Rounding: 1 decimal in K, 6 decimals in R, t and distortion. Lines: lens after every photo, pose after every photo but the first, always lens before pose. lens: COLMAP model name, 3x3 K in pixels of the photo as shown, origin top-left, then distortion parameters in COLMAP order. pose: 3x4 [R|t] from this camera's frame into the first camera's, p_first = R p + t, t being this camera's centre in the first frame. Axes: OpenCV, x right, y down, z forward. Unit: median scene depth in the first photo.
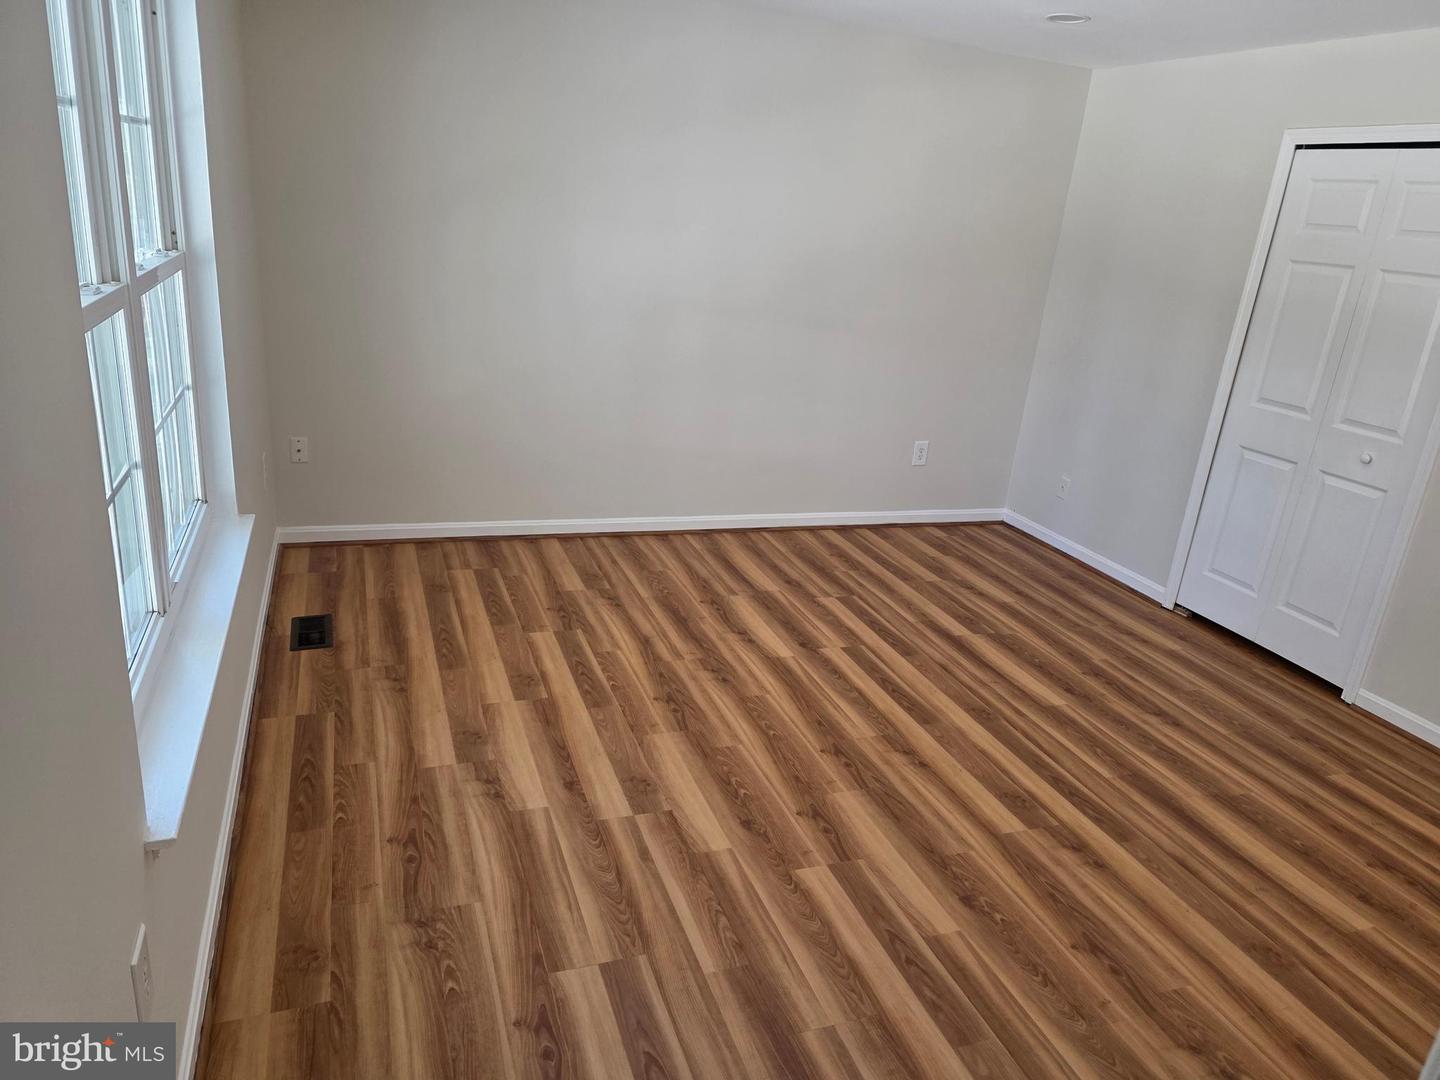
lens RADIAL K [[961.8, 0, 716.7], [0, 961.8, 534.1], [0, 0, 1]] dist [0.079862, -0.078856]
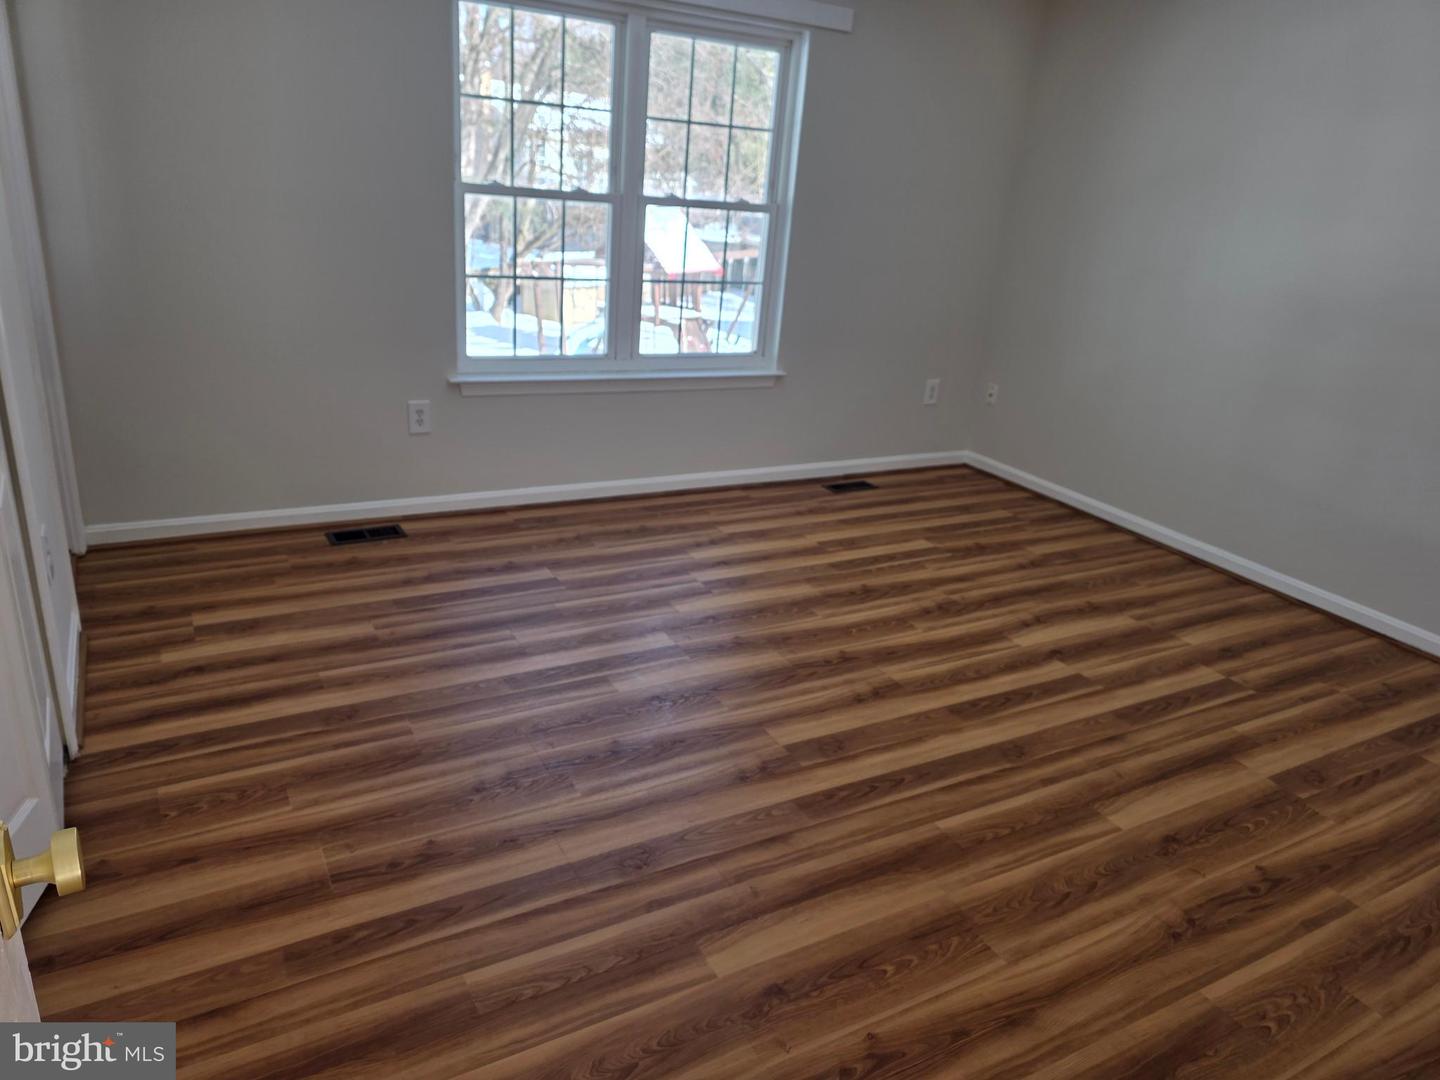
lens RADIAL K [[961.8, 0, 716.8], [0, 961.8, 542.8], [0, 0, 1]] dist [0.079862, -0.078856]
pose [[0.159430, 0.286186, -0.944817, 0.888930], [-0.380909, 0.900781, 0.208572, -0.044017], [0.910764, 0.326637, 0.252622, 0.477124]]
